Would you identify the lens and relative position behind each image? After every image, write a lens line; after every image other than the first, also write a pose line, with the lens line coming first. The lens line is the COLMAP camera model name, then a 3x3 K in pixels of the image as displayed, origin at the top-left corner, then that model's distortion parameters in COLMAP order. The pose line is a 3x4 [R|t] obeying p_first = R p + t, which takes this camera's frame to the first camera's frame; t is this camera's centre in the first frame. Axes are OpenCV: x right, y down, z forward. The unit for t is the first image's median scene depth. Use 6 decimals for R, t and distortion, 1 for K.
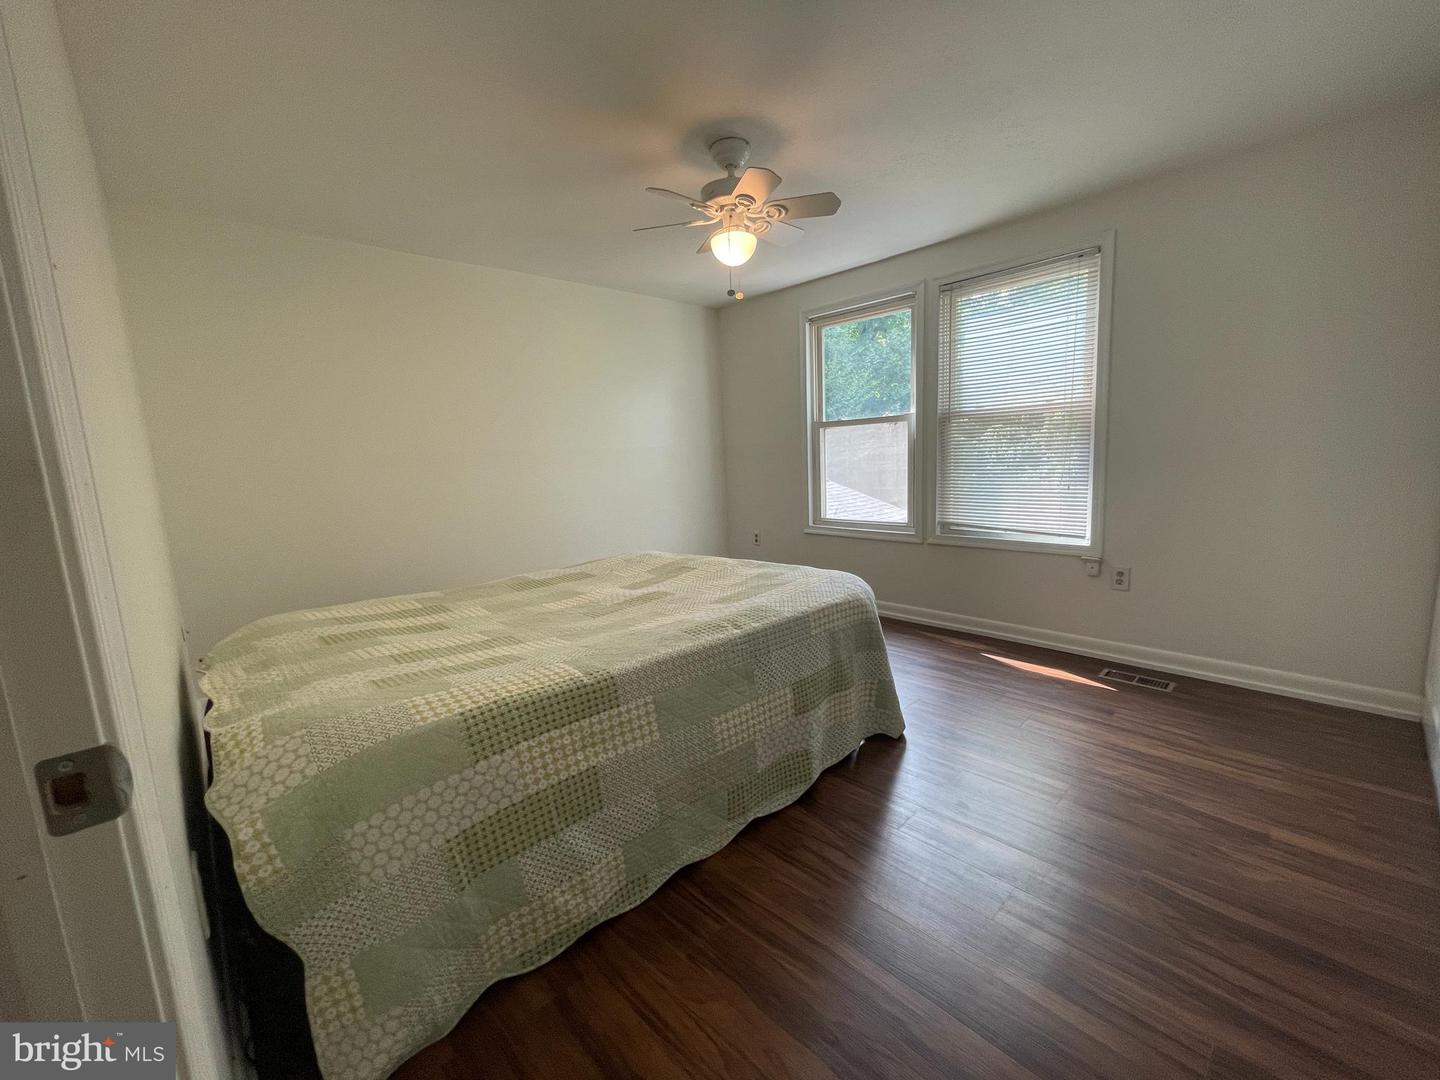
lens RADIAL K [[580.9, 0, 729.0], [0, 580.9, 539.5], [0, 0, 1]] dist [-0.001196, 0.000084]
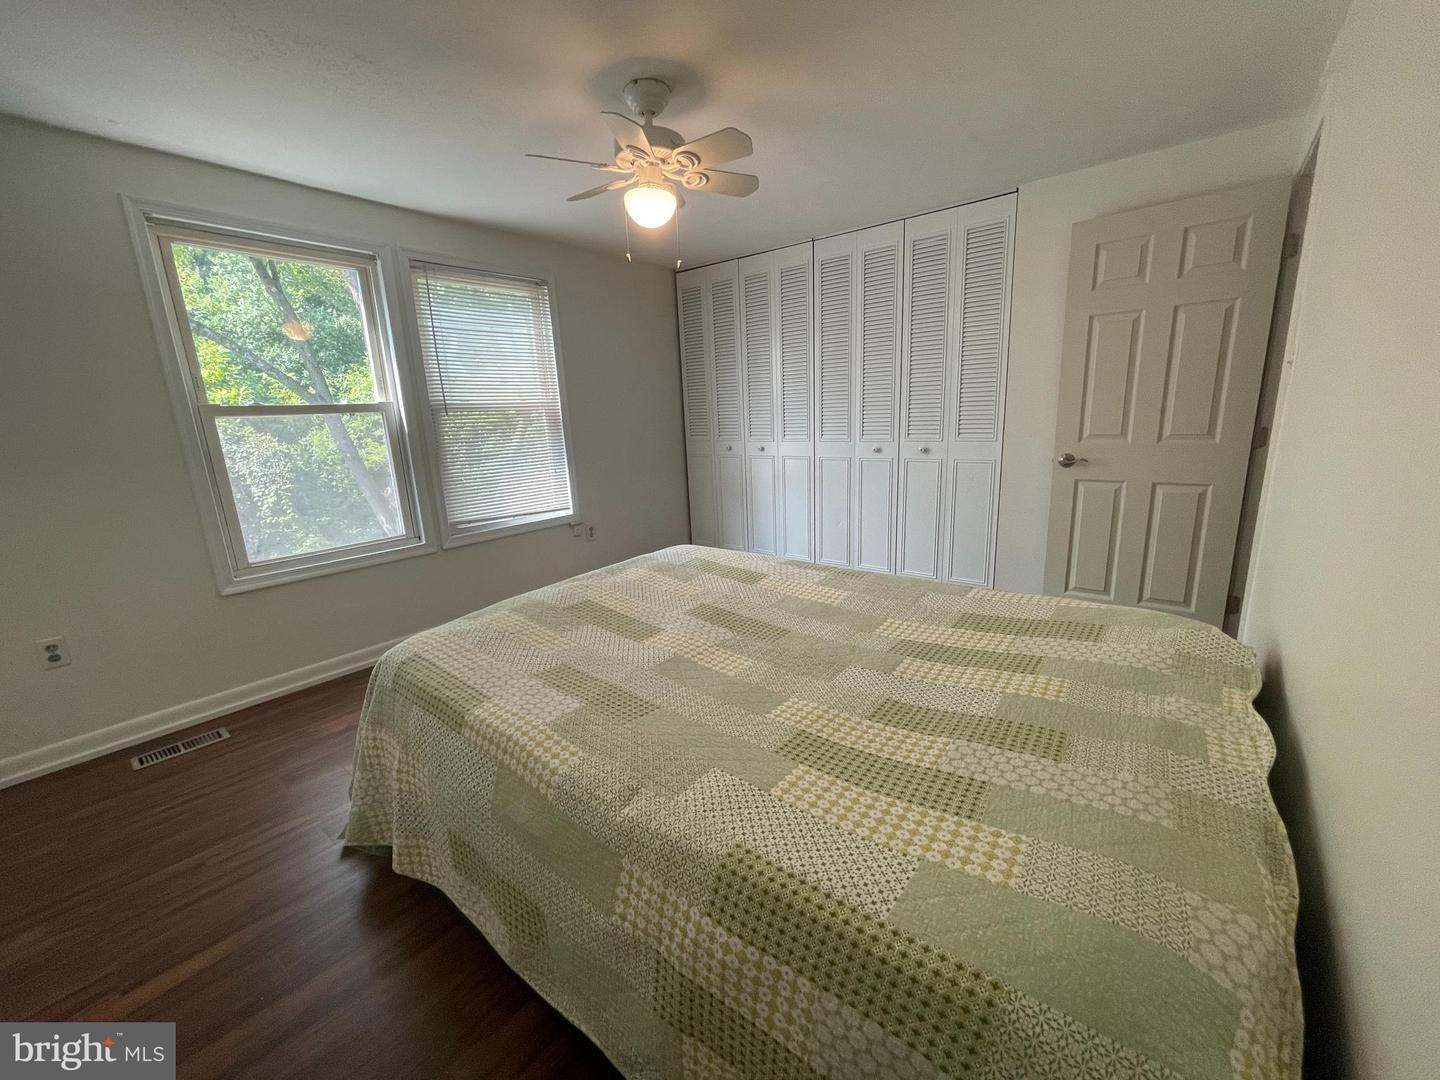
lens RADIAL K [[583.7, 0, 720.0], [0, 583.7, 540.0], [0, 0, 1]] dist [-0.009690, 0.000072]
pose [[-0.125320, -0.169818, 0.977475, -0.678421], [0.185857, 0.963781, 0.191268, -0.115833], [-0.974552, 0.205640, -0.089219, 0.765832]]
